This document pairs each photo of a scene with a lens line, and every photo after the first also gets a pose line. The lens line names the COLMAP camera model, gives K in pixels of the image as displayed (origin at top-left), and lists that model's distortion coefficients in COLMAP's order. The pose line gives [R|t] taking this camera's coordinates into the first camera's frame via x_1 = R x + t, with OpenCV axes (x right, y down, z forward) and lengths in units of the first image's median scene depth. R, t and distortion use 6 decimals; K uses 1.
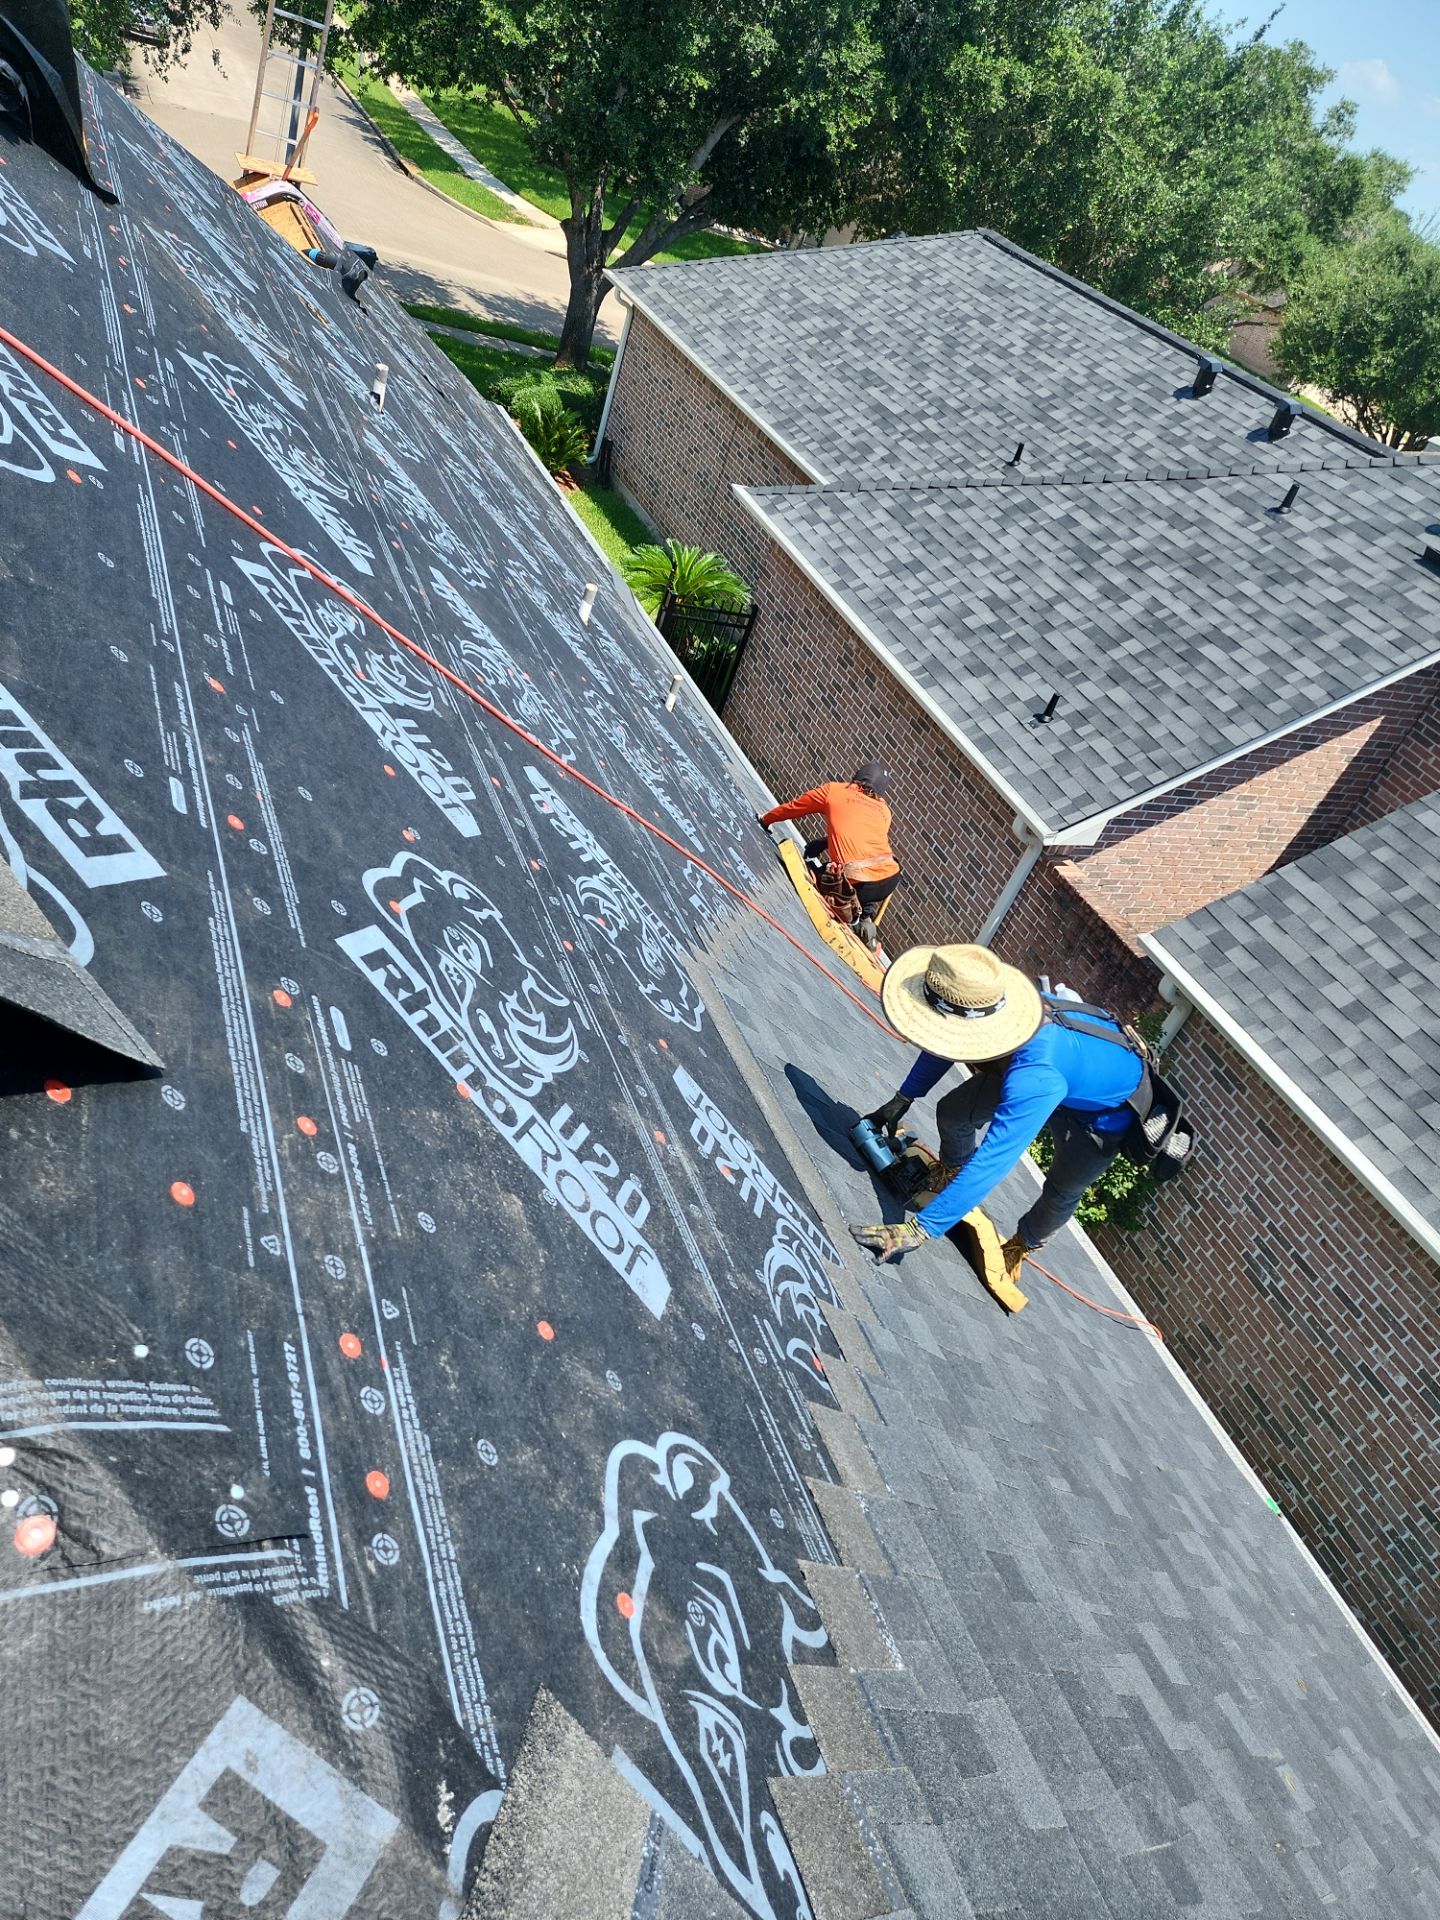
lens RADIAL K [[1289.5, 0, 720.0], [0, 1289.5, 960.0], [0, 0, 1]] dist [0.077451, -0.070194]
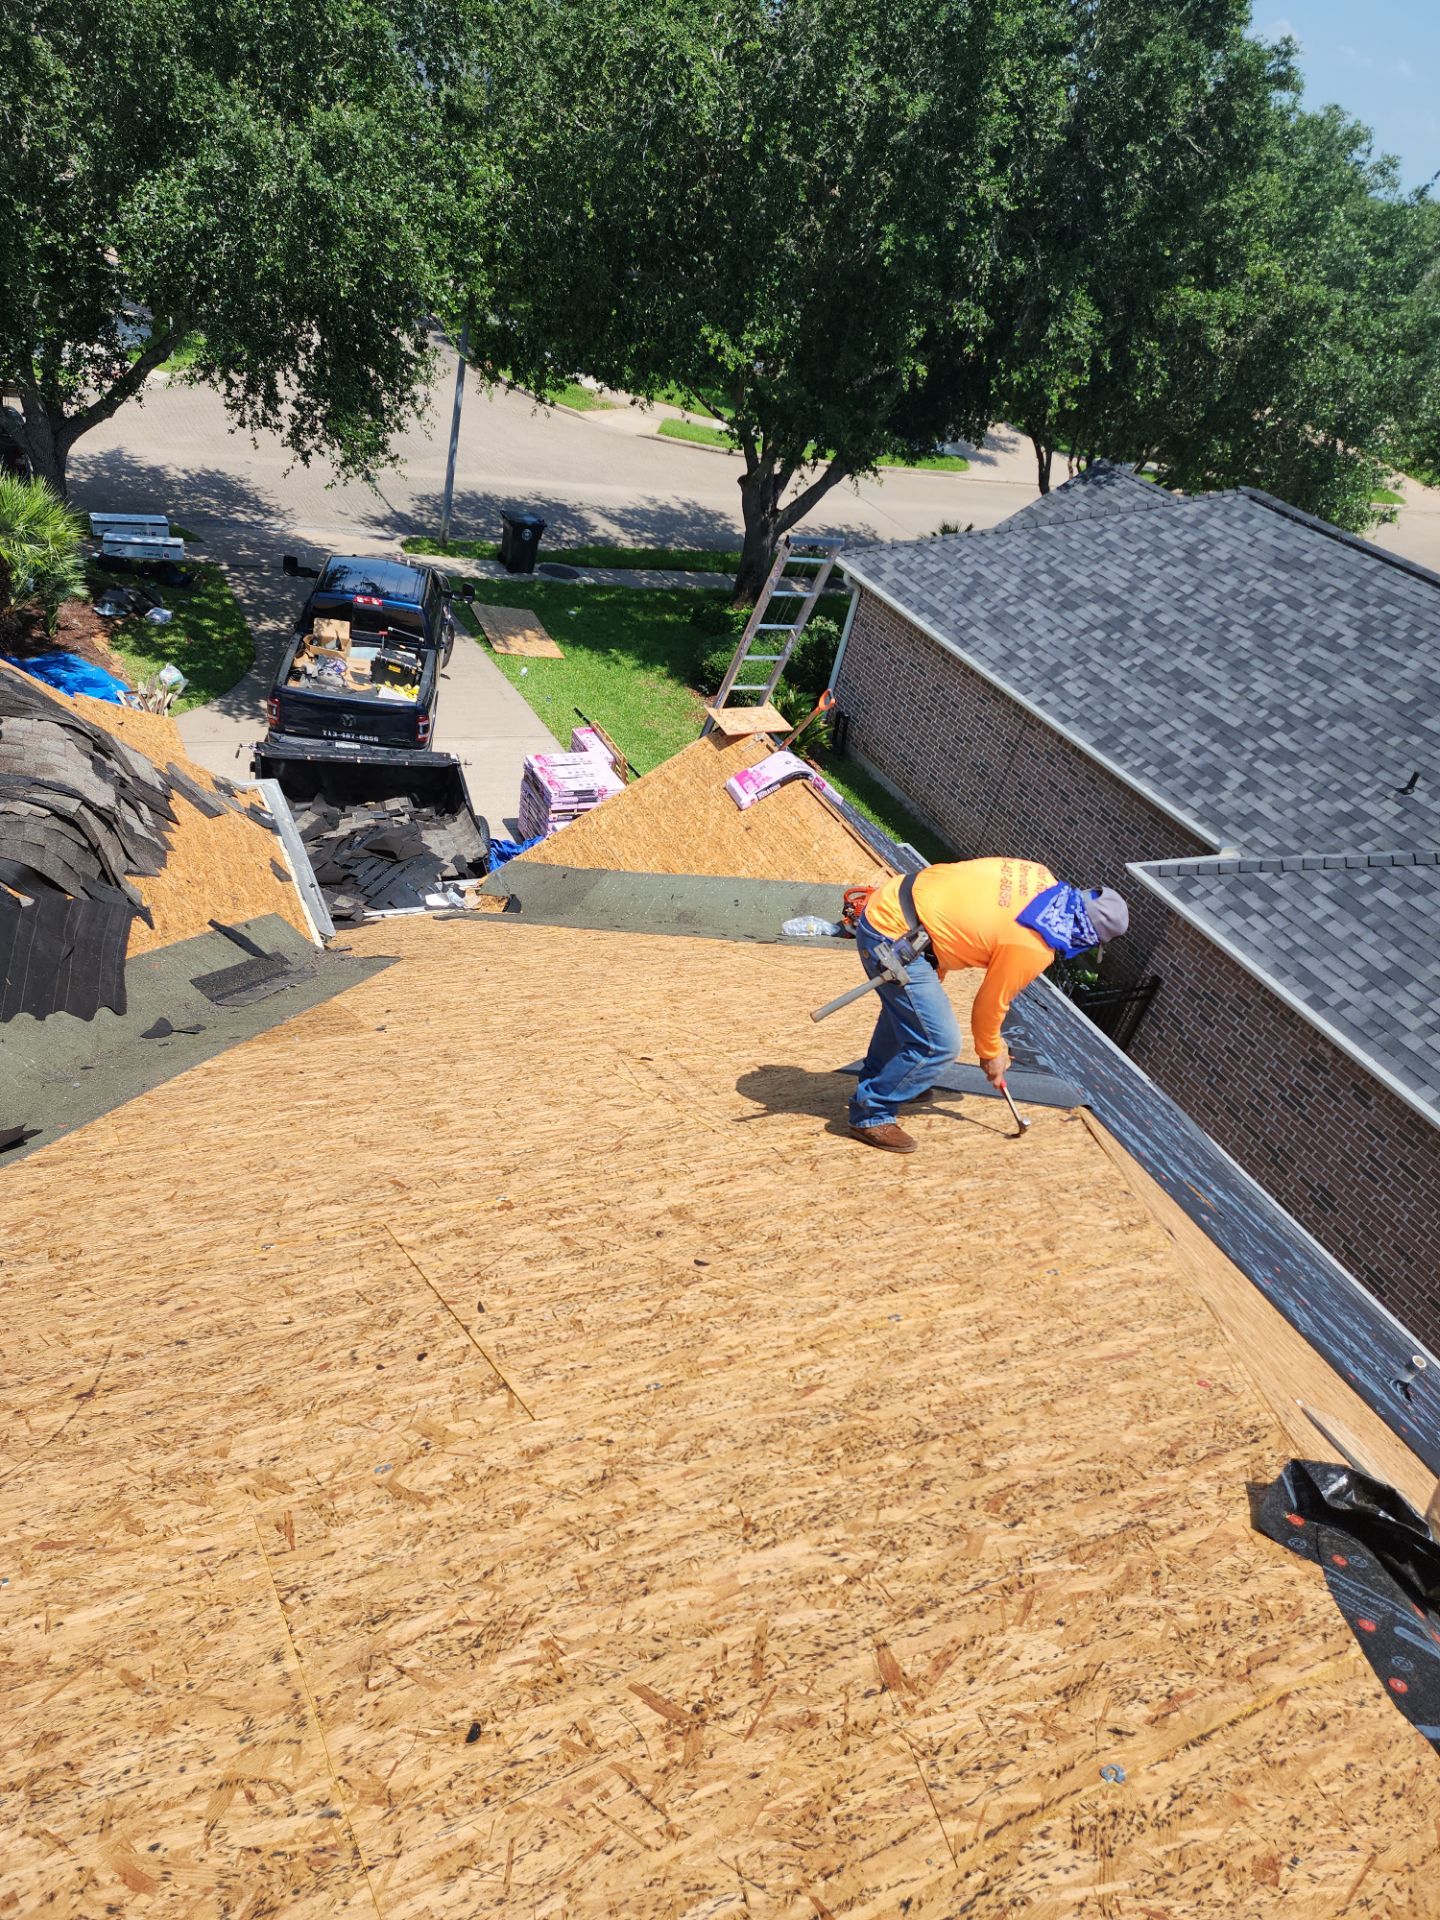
lens RADIAL K [[1289.5, 0, 720.0], [0, 1289.5, 960.0], [0, 0, 1]] dist [0.077451, -0.070194]
pose [[0.992178, -0.116830, -0.043978, -0.363500], [0.114772, 0.992293, -0.046718, -0.407916], [0.049097, 0.041306, 0.997940, 0.046841]]
